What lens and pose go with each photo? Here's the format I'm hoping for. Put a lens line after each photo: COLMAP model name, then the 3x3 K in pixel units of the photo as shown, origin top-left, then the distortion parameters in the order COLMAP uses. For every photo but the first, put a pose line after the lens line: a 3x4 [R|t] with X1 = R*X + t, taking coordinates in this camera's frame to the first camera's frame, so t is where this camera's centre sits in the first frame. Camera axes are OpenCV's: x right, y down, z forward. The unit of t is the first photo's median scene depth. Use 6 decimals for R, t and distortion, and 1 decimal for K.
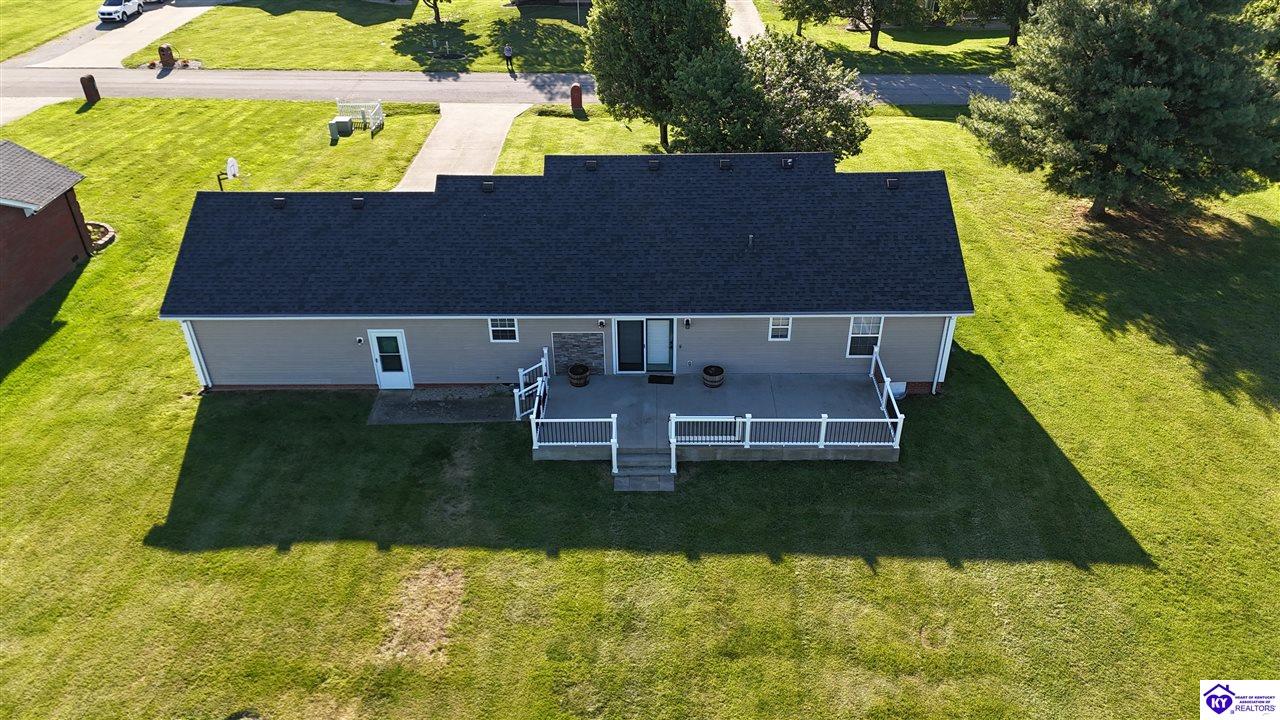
lens RADIAL K [[945.4, 0, 640.0], [0, 945.4, 360.0], [0, 0, 1]] dist [0.090411, -0.114723]
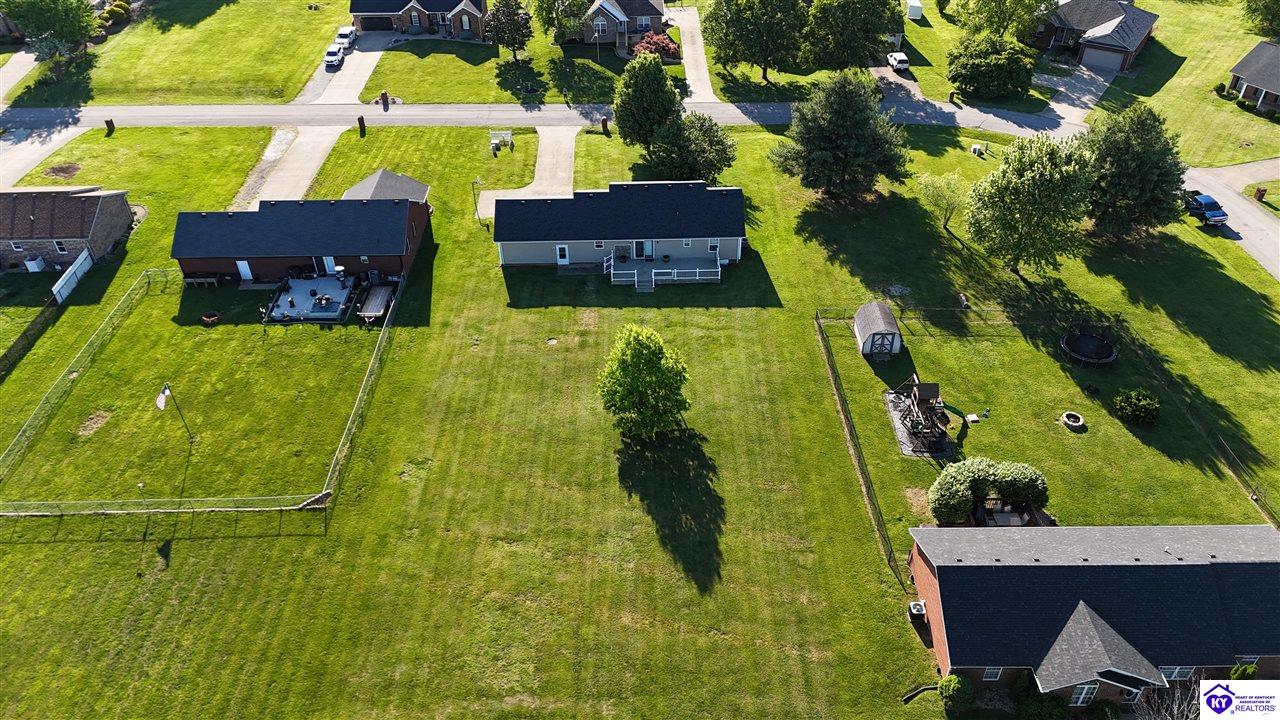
lens RADIAL K [[945.4, 0, 640.0], [0, 945.4, 360.0], [0, 0, 1]] dist [0.090411, -0.114723]
pose [[0.999771, -0.016905, 0.013114, -0.047062], [0.015455, 0.994481, 0.103769, 0.020362], [-0.014796, -0.103542, 0.994515, -1.811053]]
